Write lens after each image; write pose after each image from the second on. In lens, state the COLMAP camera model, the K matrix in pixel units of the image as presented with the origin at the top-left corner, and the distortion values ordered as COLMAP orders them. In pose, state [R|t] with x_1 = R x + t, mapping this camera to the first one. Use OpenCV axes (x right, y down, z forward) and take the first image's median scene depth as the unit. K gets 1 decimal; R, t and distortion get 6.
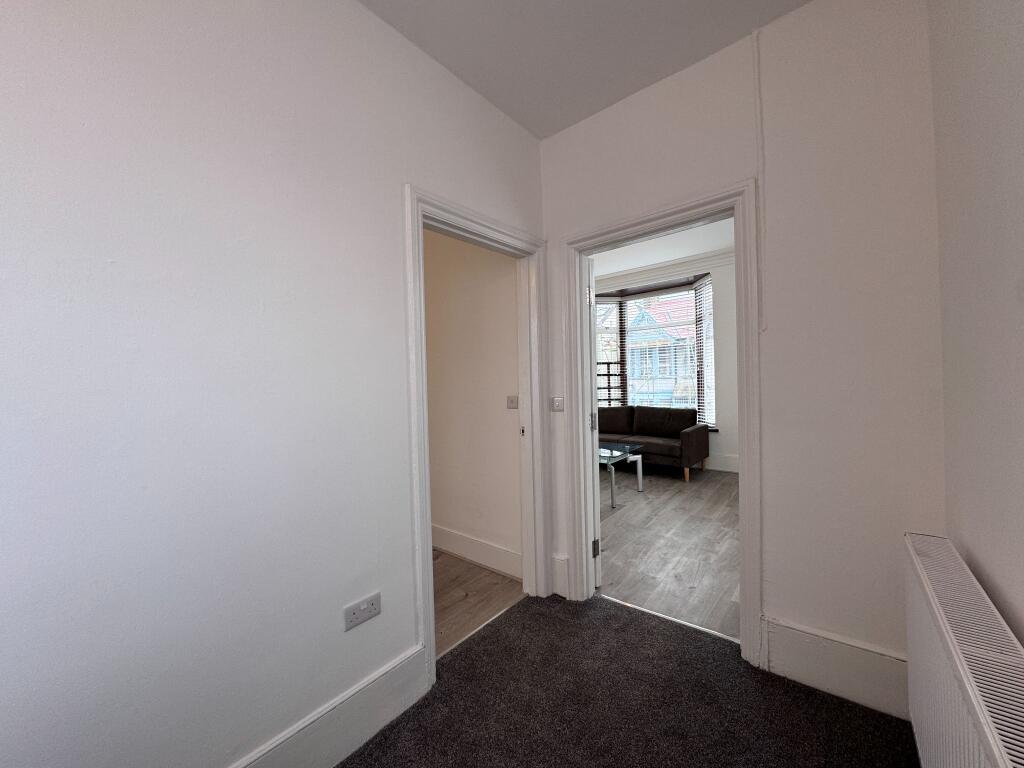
lens RADIAL K [[410.9, 0, 515.9], [0, 410.9, 384.8], [0, 0, 1]] dist [-0.001823, -0.000213]
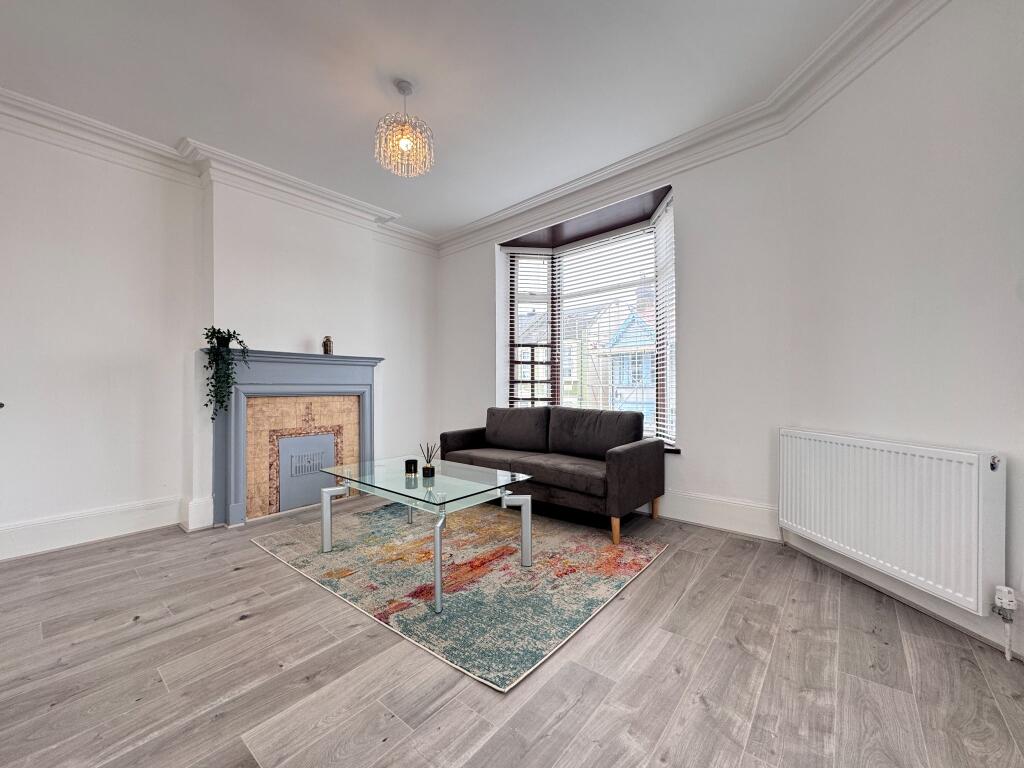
lens RADIAL K [[407.3, 0, 512.6], [0, 407.3, 394.2], [0, 0, 1]] dist [0.000996, -0.000011]
pose [[0.999494, 0.026859, -0.017055, 0.254044], [-0.026912, 0.999634, -0.002893, 0.037994], [0.016971, 0.003351, 0.999850, 0.406012]]
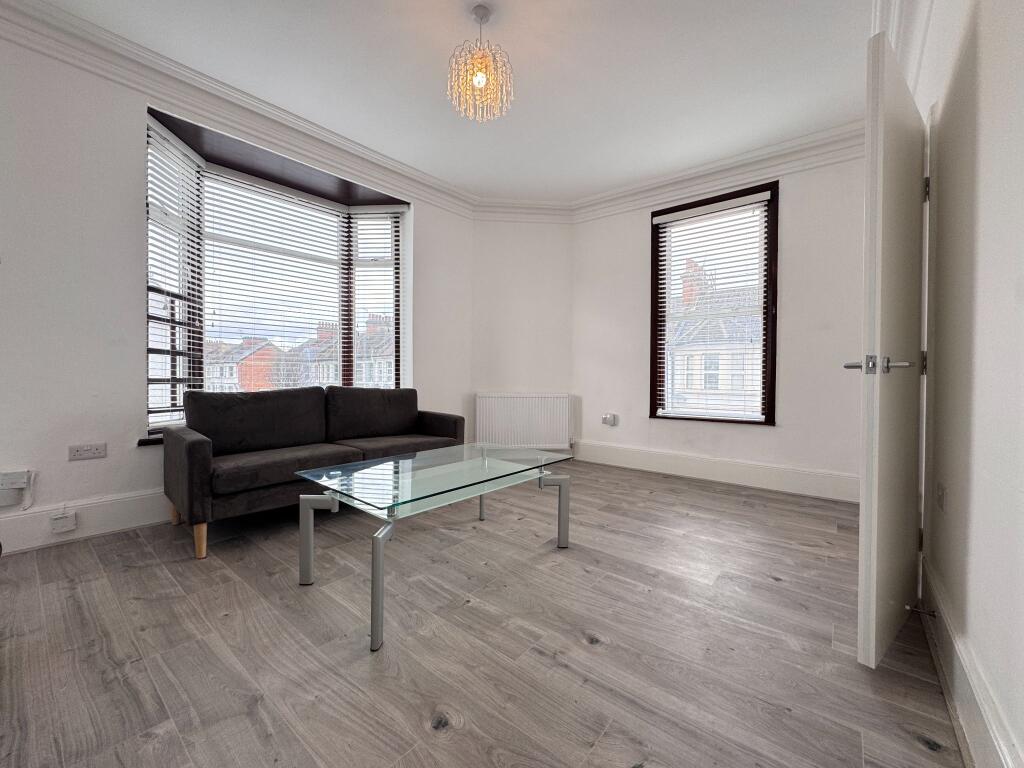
lens RADIAL K [[410.9, 0, 515.9], [0, 410.9, 384.8], [0, 0, 1]] dist [-0.001823, -0.000213]
pose [[0.006685, 0.003506, 0.999972, -0.245260], [0.005676, 0.999978, -0.003544, 0.055487], [-0.999962, 0.005699, 0.006665, 0.788130]]
